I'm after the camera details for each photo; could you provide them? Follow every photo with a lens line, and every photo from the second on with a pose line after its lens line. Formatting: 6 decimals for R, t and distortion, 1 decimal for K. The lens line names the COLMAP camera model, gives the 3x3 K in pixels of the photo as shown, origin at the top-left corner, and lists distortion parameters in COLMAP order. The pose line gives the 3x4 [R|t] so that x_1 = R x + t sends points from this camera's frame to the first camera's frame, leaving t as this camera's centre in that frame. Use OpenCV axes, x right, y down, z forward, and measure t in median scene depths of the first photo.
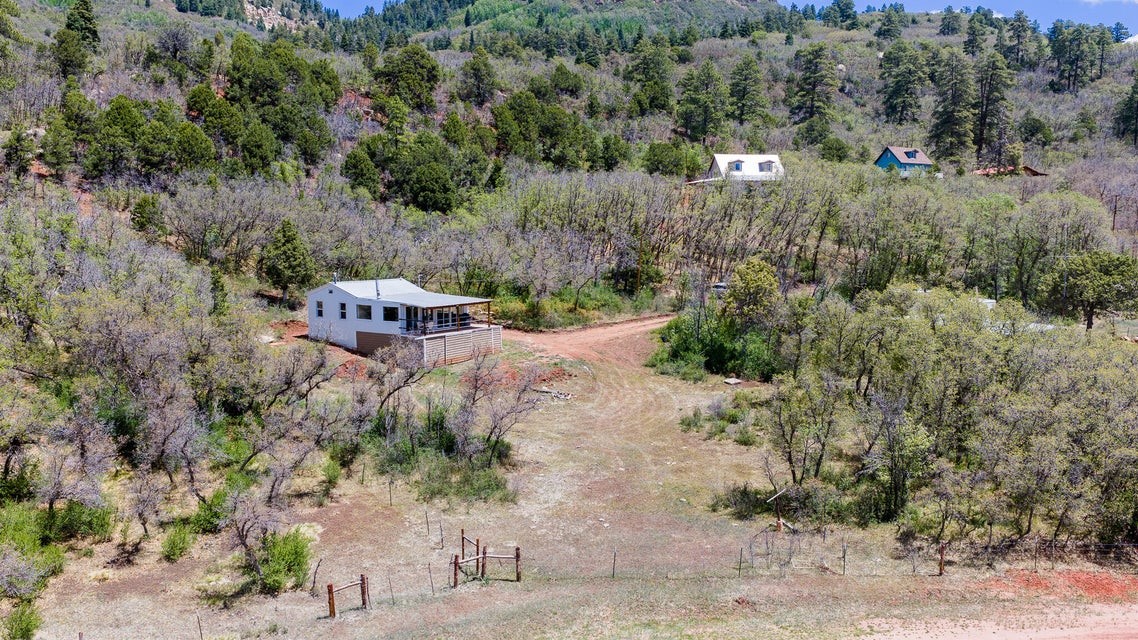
lens RADIAL K [[927.8, 0, 569.7], [0, 927.8, 319.7], [0, 0, 1]] dist [0.006114, -0.019077]
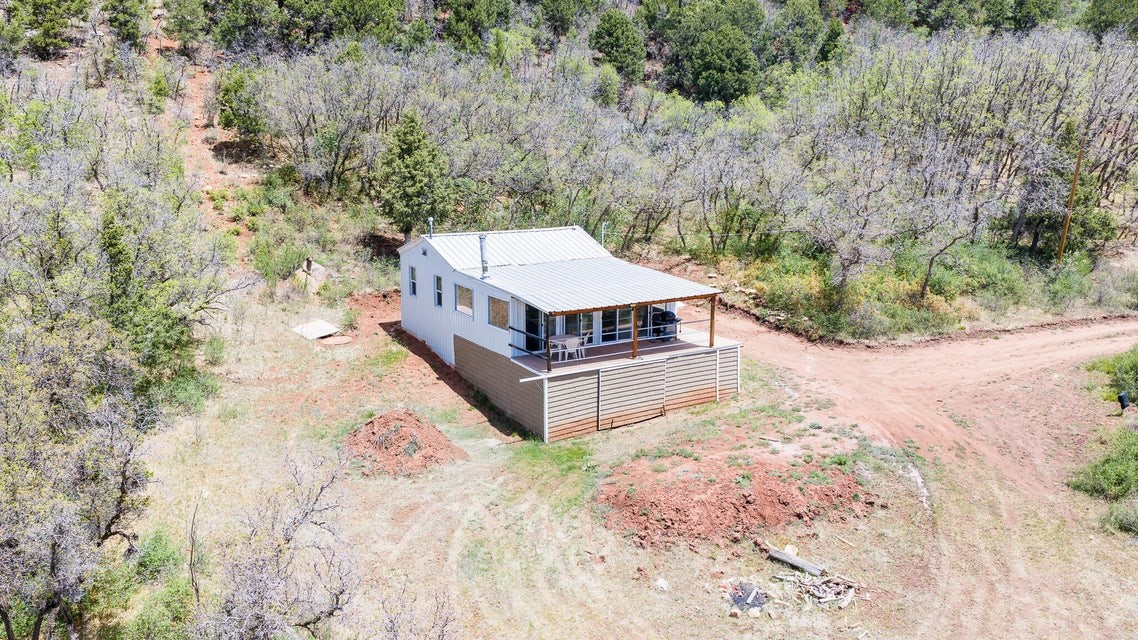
lens RADIAL K [[927.8, 0, 567.3], [0, 927.8, 321.8], [0, 0, 1]] dist [0.006114, -0.019077]
pose [[0.922475, 0.089401, -0.375564, 0.018420], [-0.045934, 0.991324, 0.123155, -0.049435], [0.383315, -0.096356, 0.918578, 0.442159]]
